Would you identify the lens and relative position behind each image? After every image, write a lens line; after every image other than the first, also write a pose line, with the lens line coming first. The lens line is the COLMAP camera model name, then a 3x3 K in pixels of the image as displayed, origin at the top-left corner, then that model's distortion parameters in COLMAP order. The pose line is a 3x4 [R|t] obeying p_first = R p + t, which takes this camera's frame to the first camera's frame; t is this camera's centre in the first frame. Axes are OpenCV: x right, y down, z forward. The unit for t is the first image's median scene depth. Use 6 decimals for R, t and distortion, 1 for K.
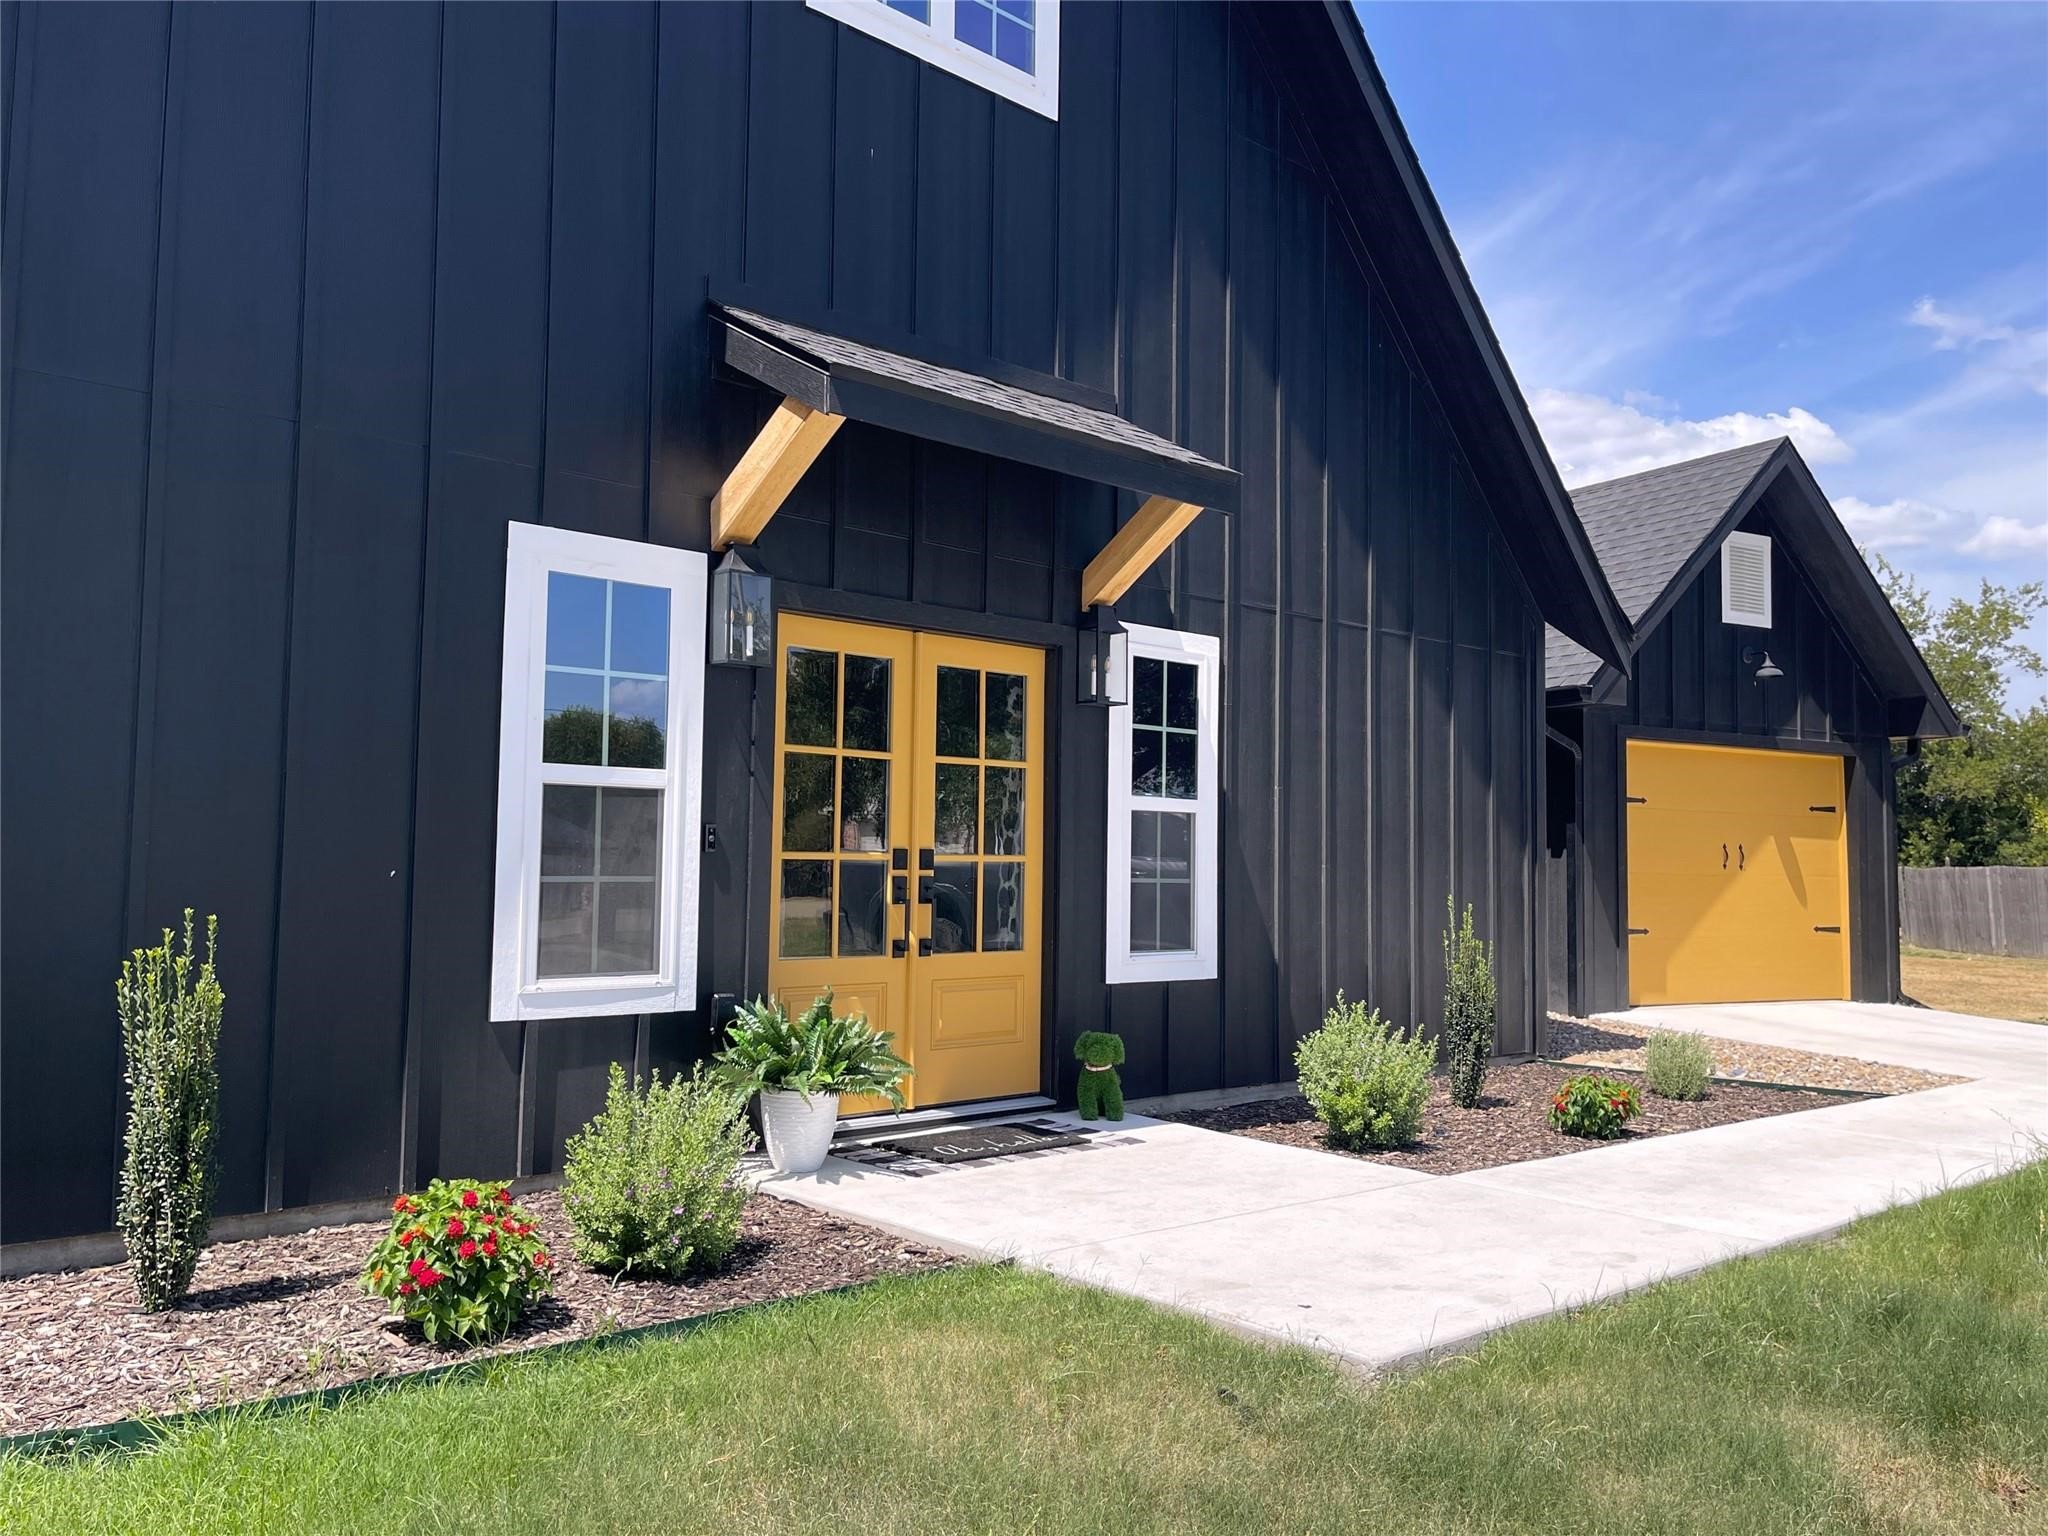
lens RADIAL K [[1531.5, 0, 1024.0], [0, 1531.5, 768.0], [0, 0, 1]] dist [0.015287, 0.000427]
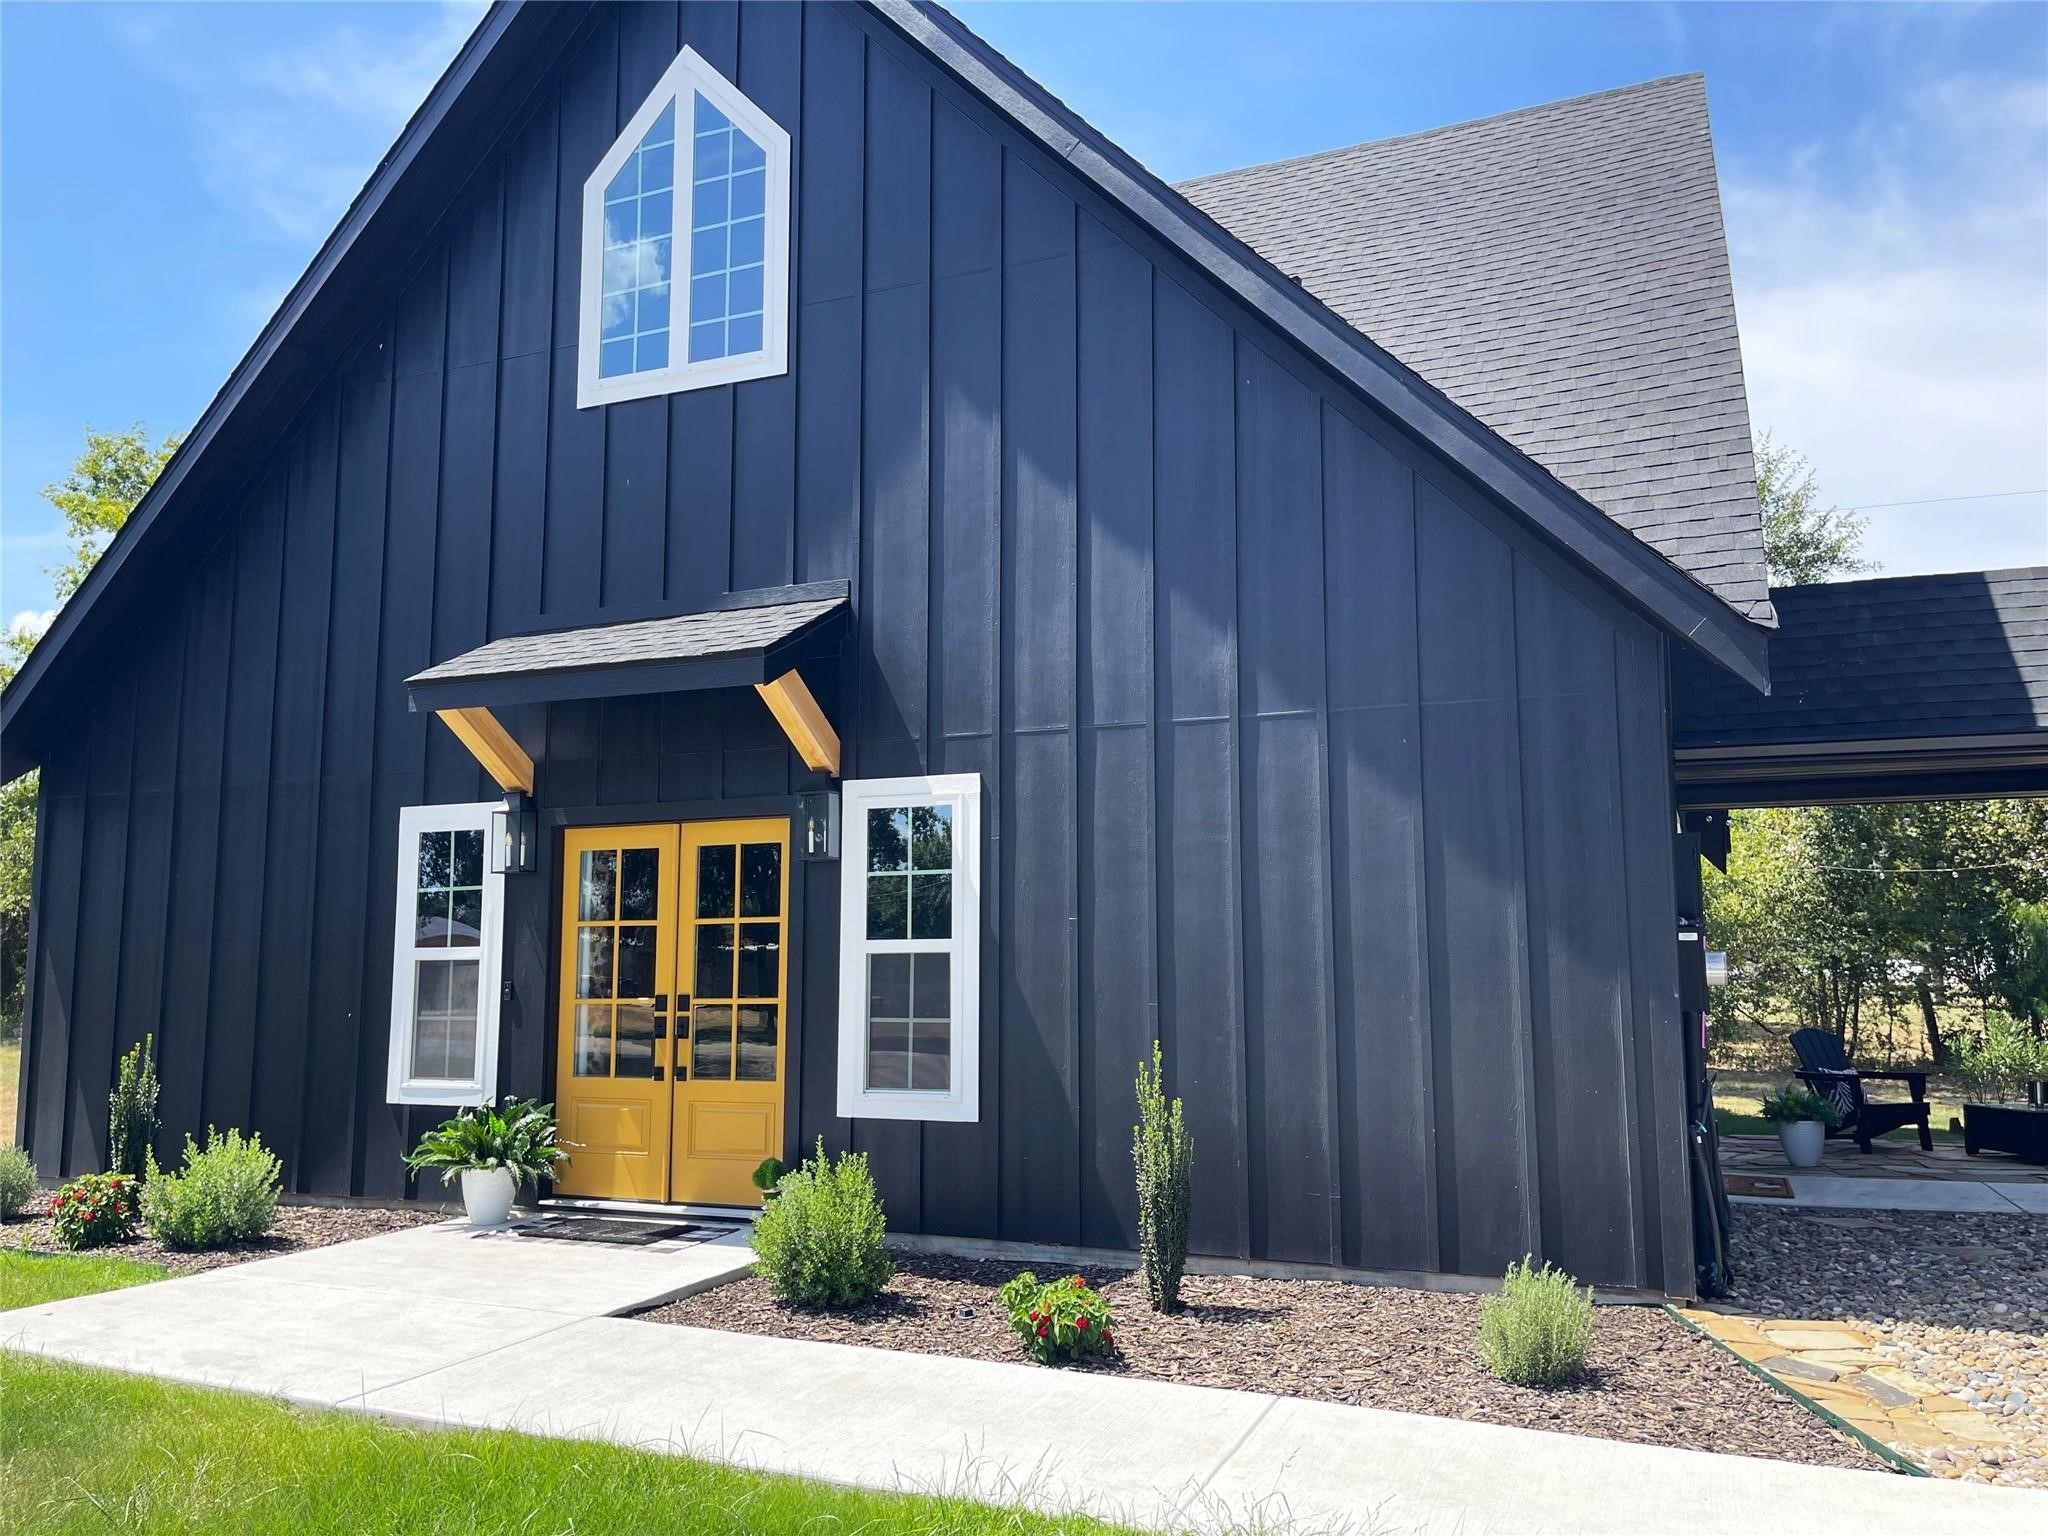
lens RADIAL K [[1531.5, 0, 1024.0], [0, 1531.5, 768.0], [0, 0, 1]] dist [0.015287, 0.000427]
pose [[0.440693, -0.141670, -0.886408, 1.174233], [0.065002, 0.989912, -0.125896, 0.044539], [0.895301, -0.002137, 0.445456, 0.672604]]
